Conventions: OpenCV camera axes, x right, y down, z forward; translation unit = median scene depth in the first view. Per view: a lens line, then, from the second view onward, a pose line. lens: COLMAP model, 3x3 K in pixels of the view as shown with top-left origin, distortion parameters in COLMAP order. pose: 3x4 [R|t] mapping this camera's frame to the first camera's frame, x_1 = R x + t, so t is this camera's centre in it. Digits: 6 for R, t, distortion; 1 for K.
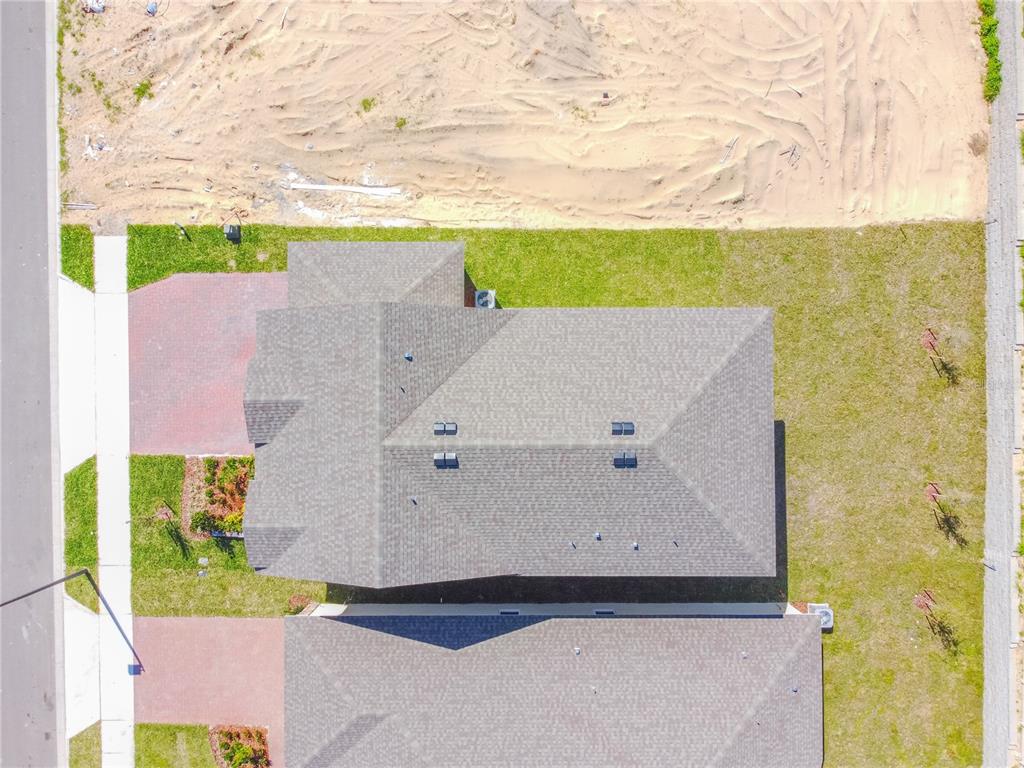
lens RADIAL K [[778.5, 0, 512.0], [0, 778.5, 384.0], [0, 0, 1]] dist [-0.003631, 0.001000]
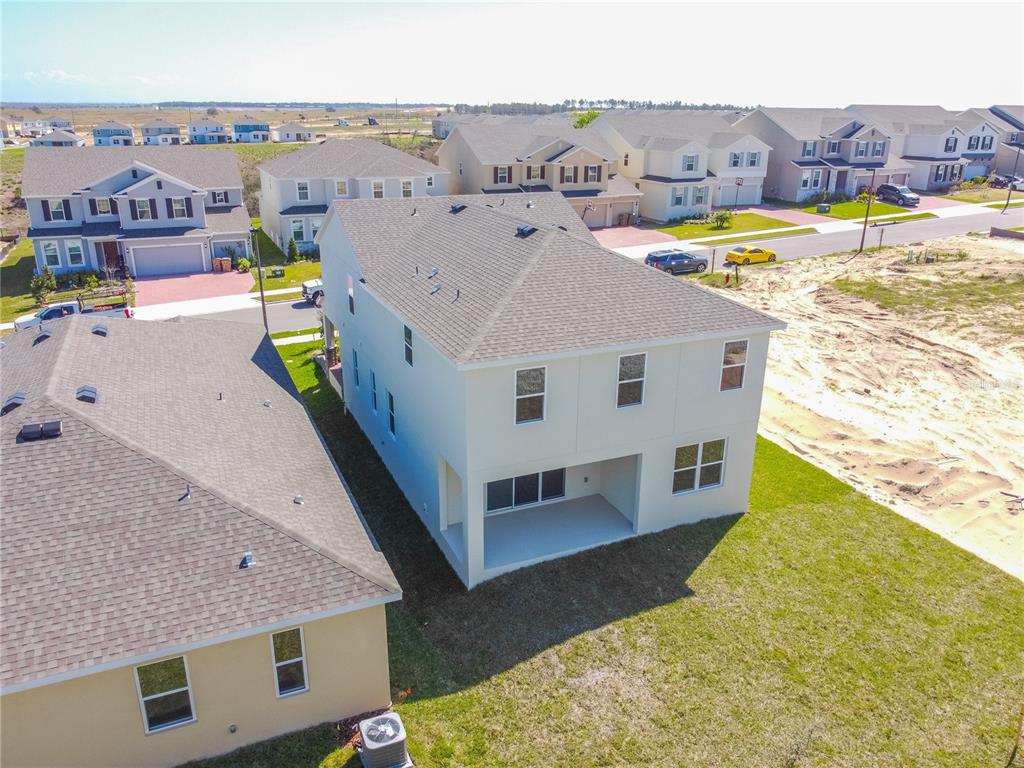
lens RADIAL K [[778.5, 0, 512.0], [0, 778.5, 384.0], [0, 0, 1]] dist [-0.003631, 0.001000]
pose [[0.401304, 0.310714, -0.861633, 0.739594], [-0.915798, 0.152966, -0.371370, 0.362179], [0.016411, 0.938114, 0.345937, 0.646117]]
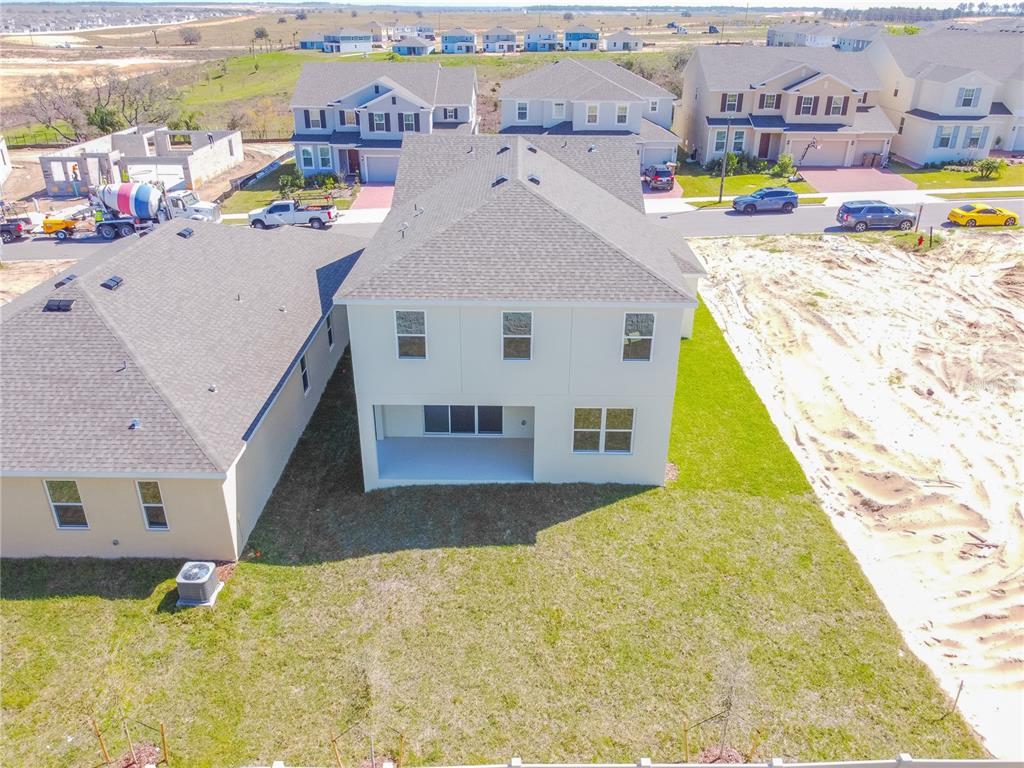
lens RADIAL K [[778.5, 0, 512.0], [0, 778.5, 384.0], [0, 0, 1]] dist [-0.003631, 0.001000]
pose [[-0.012376, 0.436281, -0.899725, 0.841137], [-0.999718, 0.012846, 0.019981, 0.052037], [0.020275, 0.899719, 0.435999, 0.613234]]
